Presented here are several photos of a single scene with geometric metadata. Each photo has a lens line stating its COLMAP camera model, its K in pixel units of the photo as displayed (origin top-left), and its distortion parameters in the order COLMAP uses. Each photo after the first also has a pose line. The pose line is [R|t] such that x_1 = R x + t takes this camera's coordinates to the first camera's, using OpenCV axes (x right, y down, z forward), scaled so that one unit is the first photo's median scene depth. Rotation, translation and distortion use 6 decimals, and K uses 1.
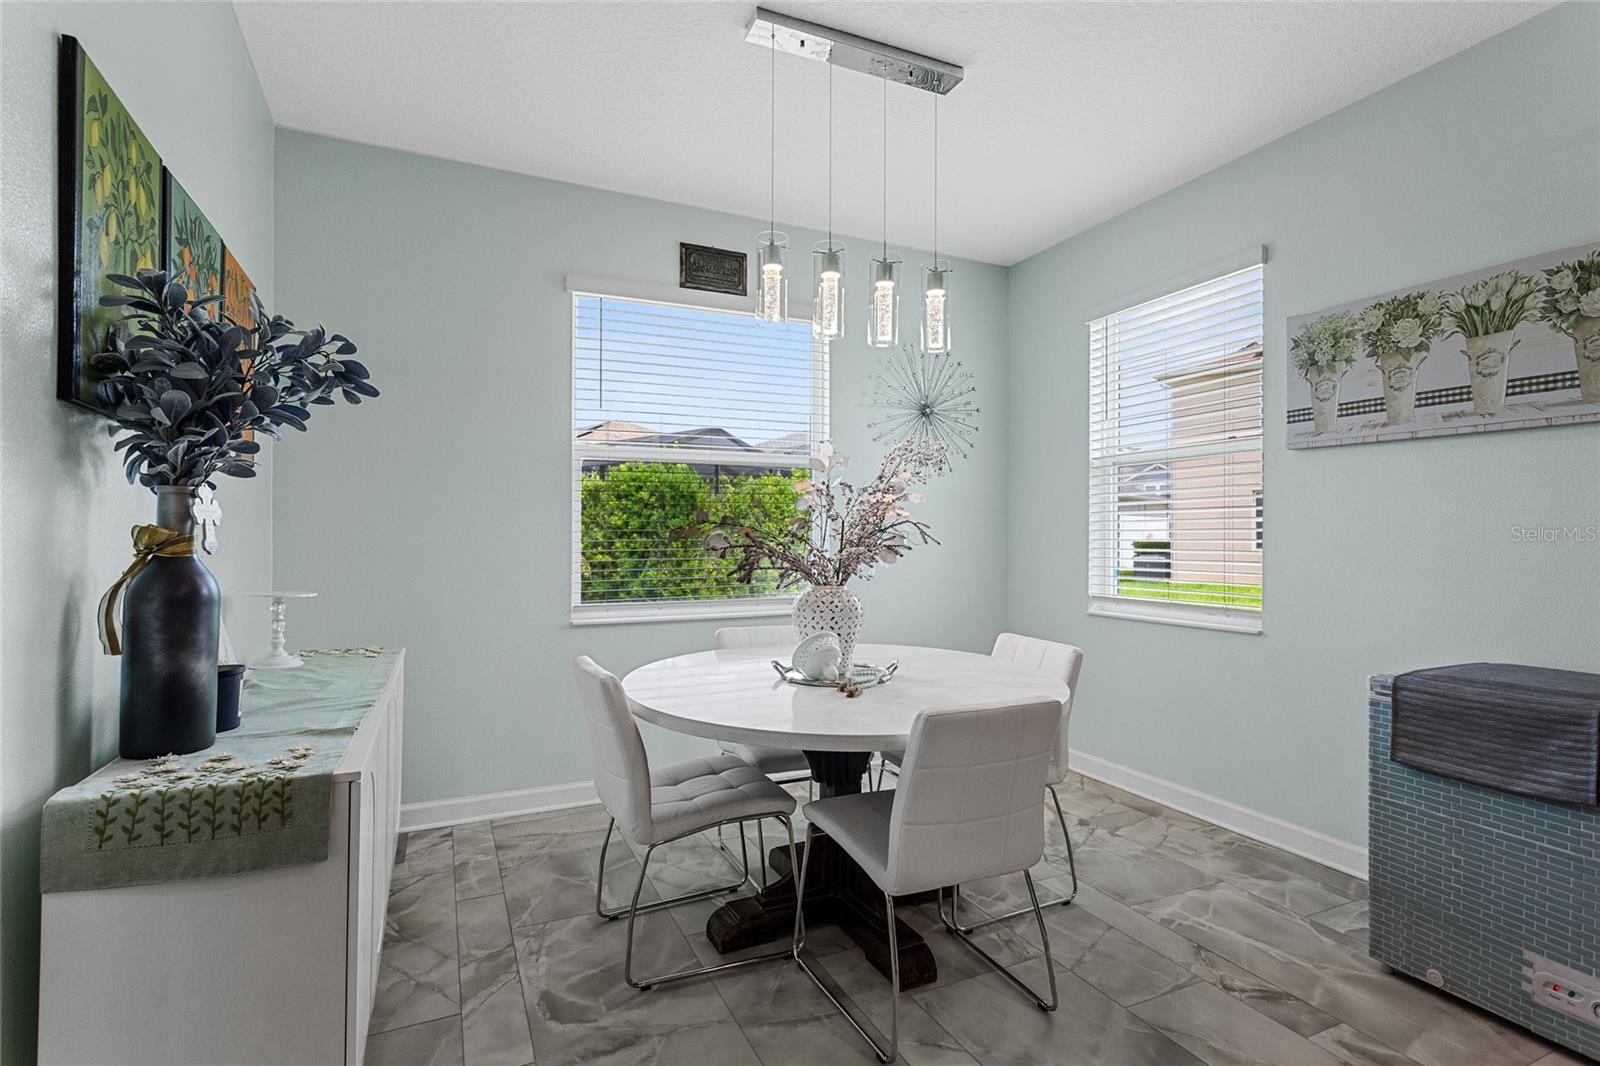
lens RADIAL K [[762.5, 0, 793.1], [0, 762.5, 528.6], [0, 0, 1]] dist [0.001336, 0.002089]
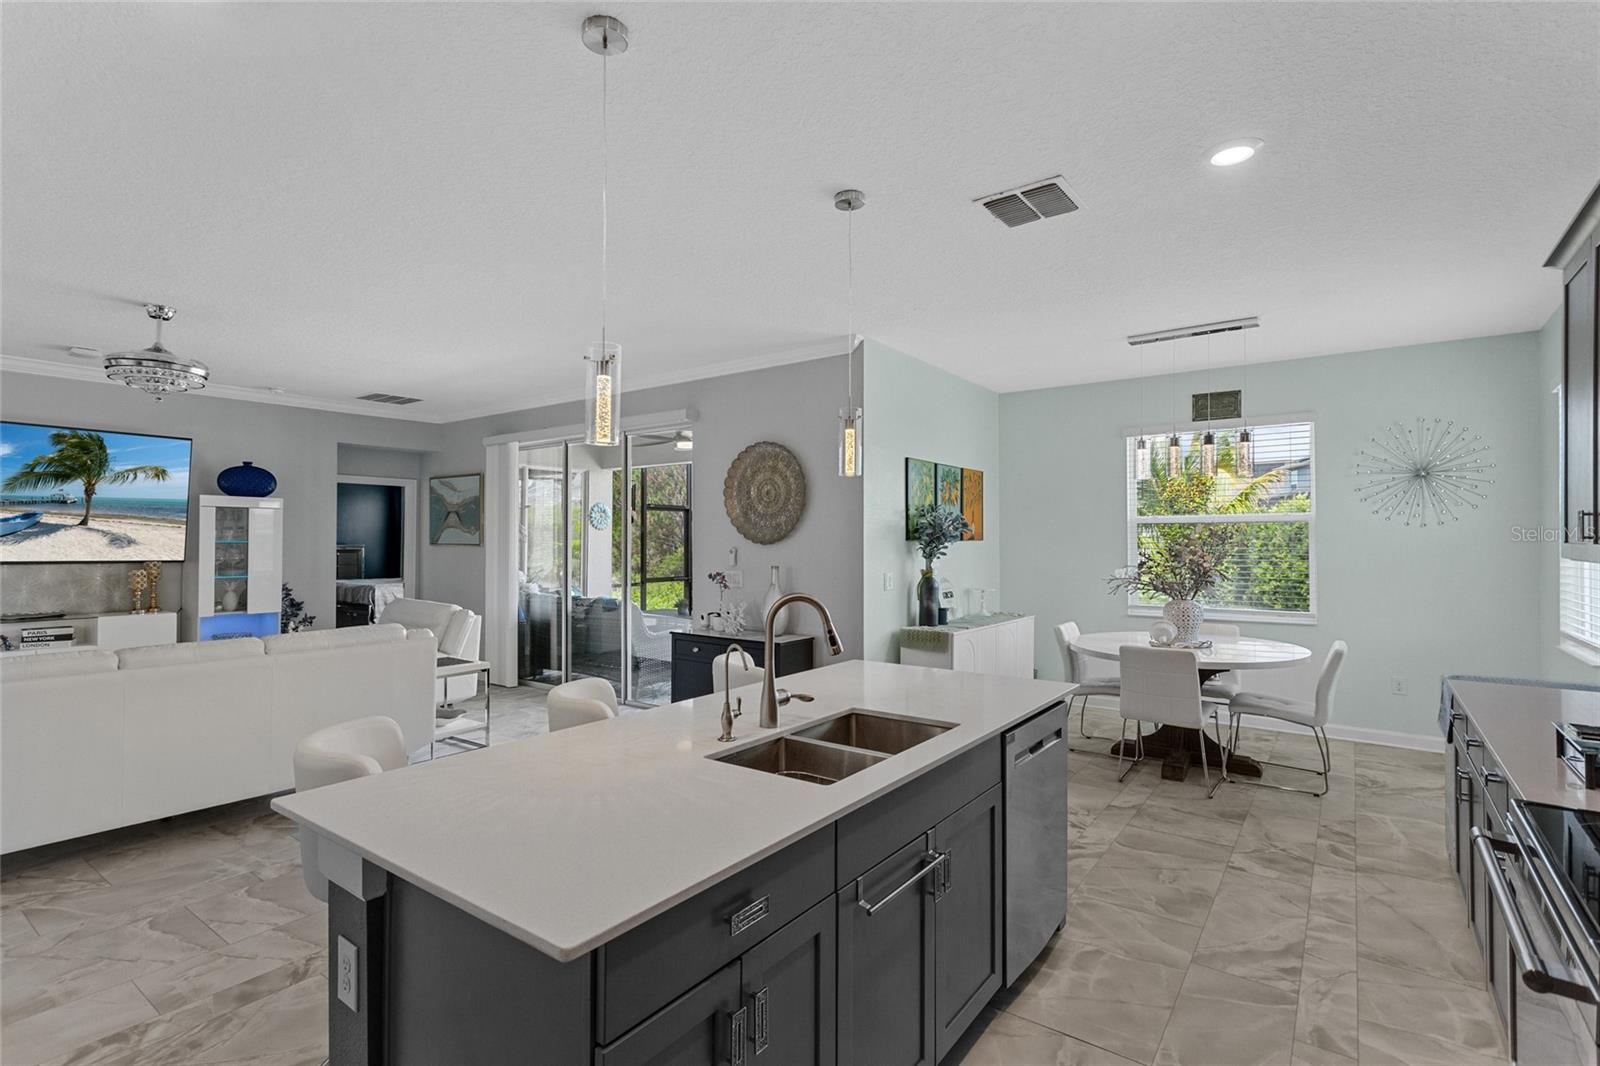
lens RADIAL K [[762.5, 0, 797.7], [0, 762.5, 525.9], [0, 0, 1]] dist [0.001336, 0.002089]
pose [[0.486956, -0.018327, -0.873234, 1.457572], [0.008099, 0.999832, -0.016467, -0.105046], [0.873389, 0.000947, 0.487023, -0.953229]]
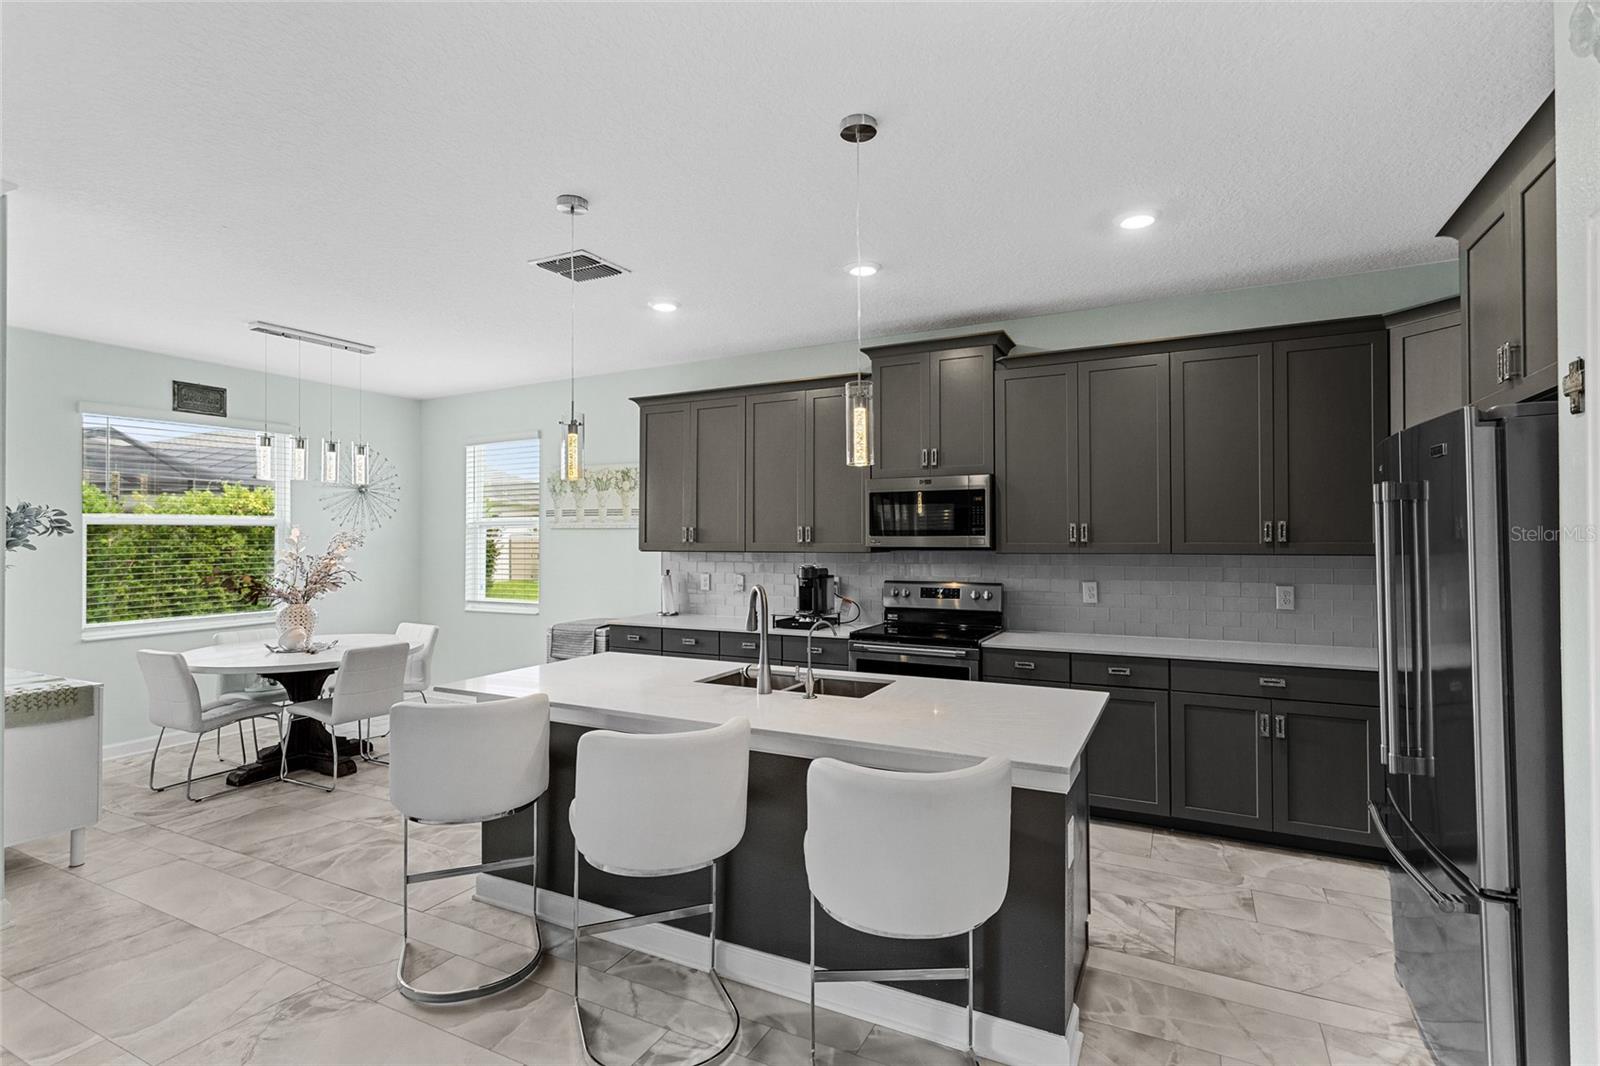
lens RADIAL K [[762.5, 0, 788.7], [0, 762.5, 527.7], [0, 0, 1]] dist [0.001336, 0.002089]
pose [[0.792511, 0.000555, 0.609857, -0.170897], [0.002848, 0.999985, -0.004610, -0.123651], [-0.609851, 0.005390, 0.792498, -1.512071]]
